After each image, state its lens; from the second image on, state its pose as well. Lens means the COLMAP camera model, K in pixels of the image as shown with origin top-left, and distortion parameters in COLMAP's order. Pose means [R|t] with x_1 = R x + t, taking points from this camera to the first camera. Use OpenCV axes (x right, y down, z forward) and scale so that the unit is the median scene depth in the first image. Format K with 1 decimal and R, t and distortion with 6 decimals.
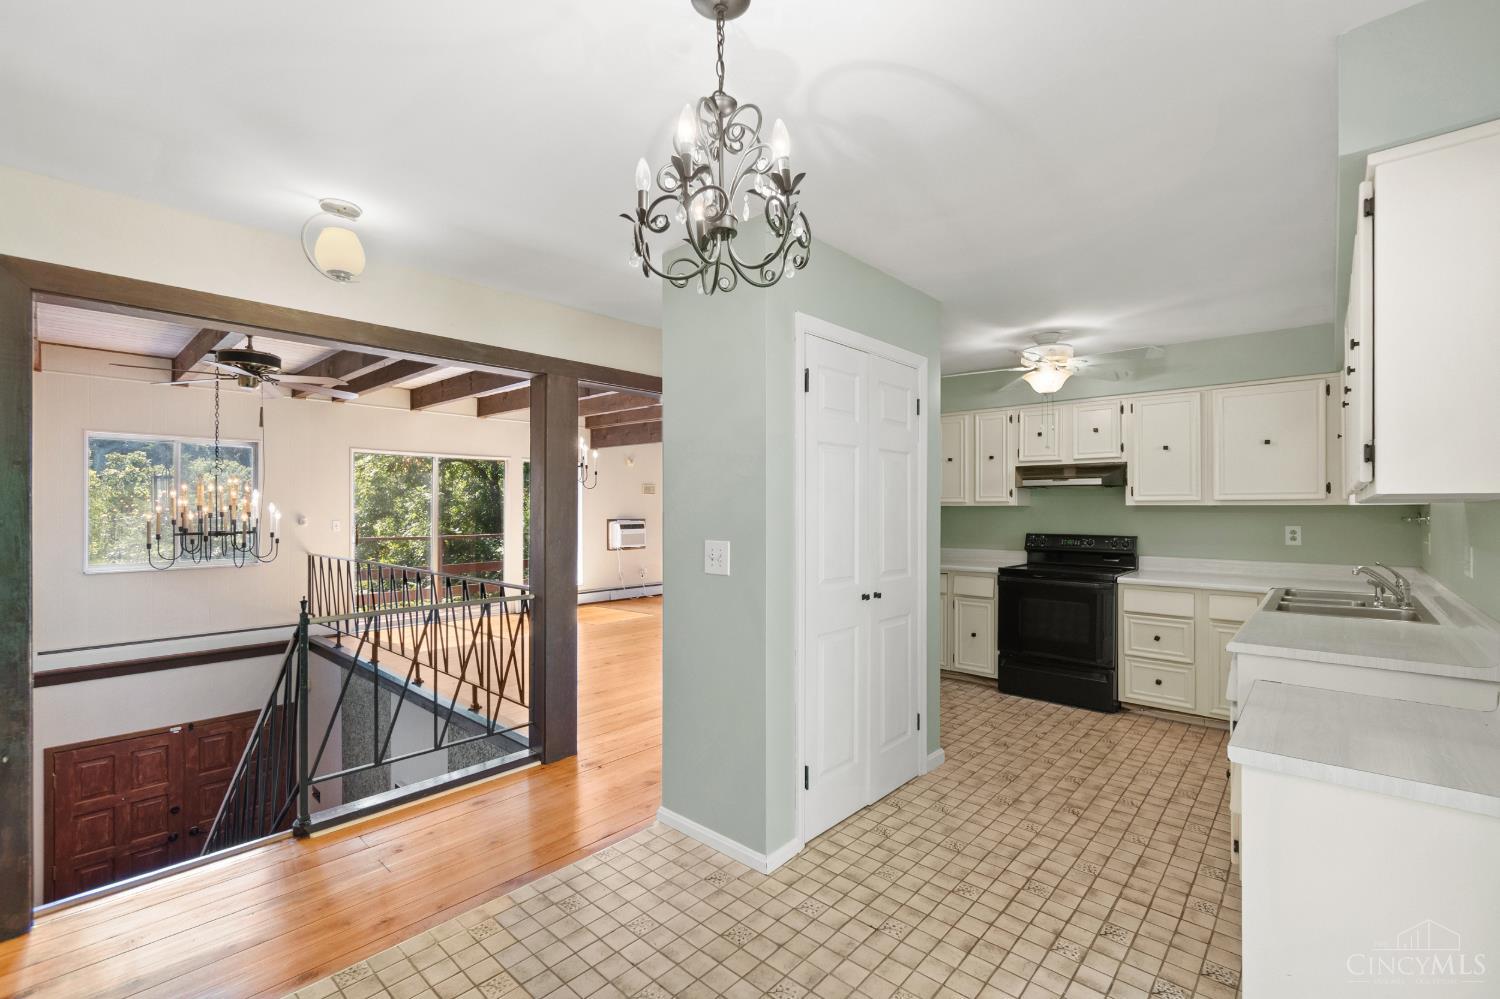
lens RADIAL K [[647.7, 0, 749.9], [0, 647.7, 514.0], [0, 0, 1]] dist [-0.003926, -0.000207]
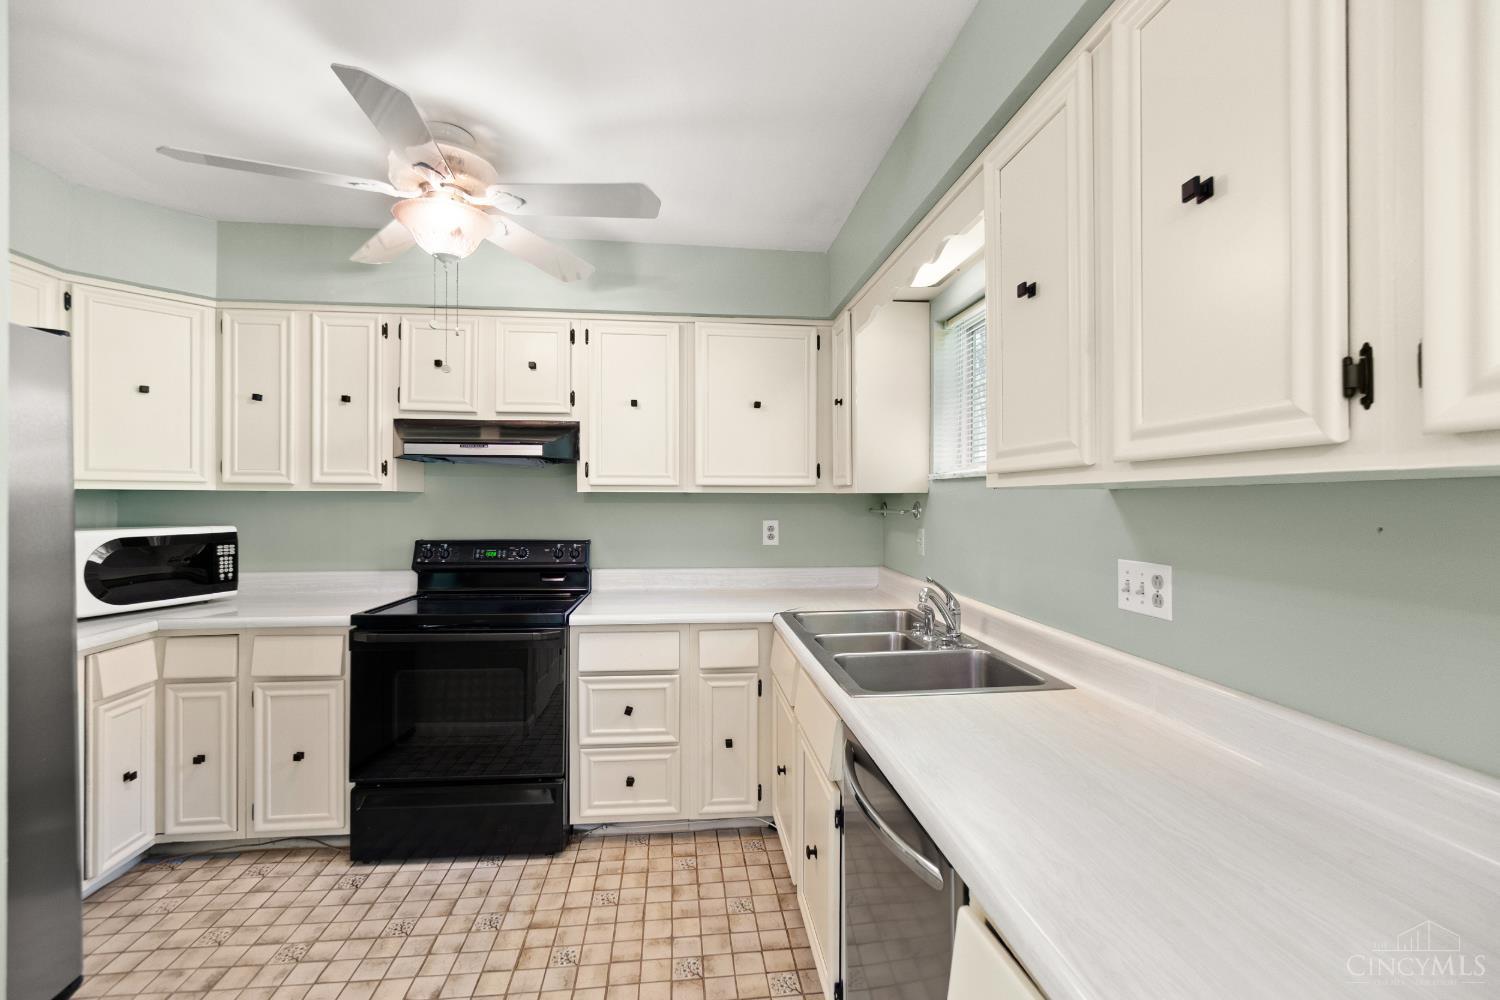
lens RADIAL K [[646.2, 0, 748.2], [0, 646.2, 493.0], [0, 0, 1]] dist [-0.003950, 0.000161]
pose [[0.668141, 0.007298, 0.743999, 0.226438], [0.002874, 0.999919, -0.012389, -0.004211], [-0.744029, 0.010416, 0.668066, 0.457859]]
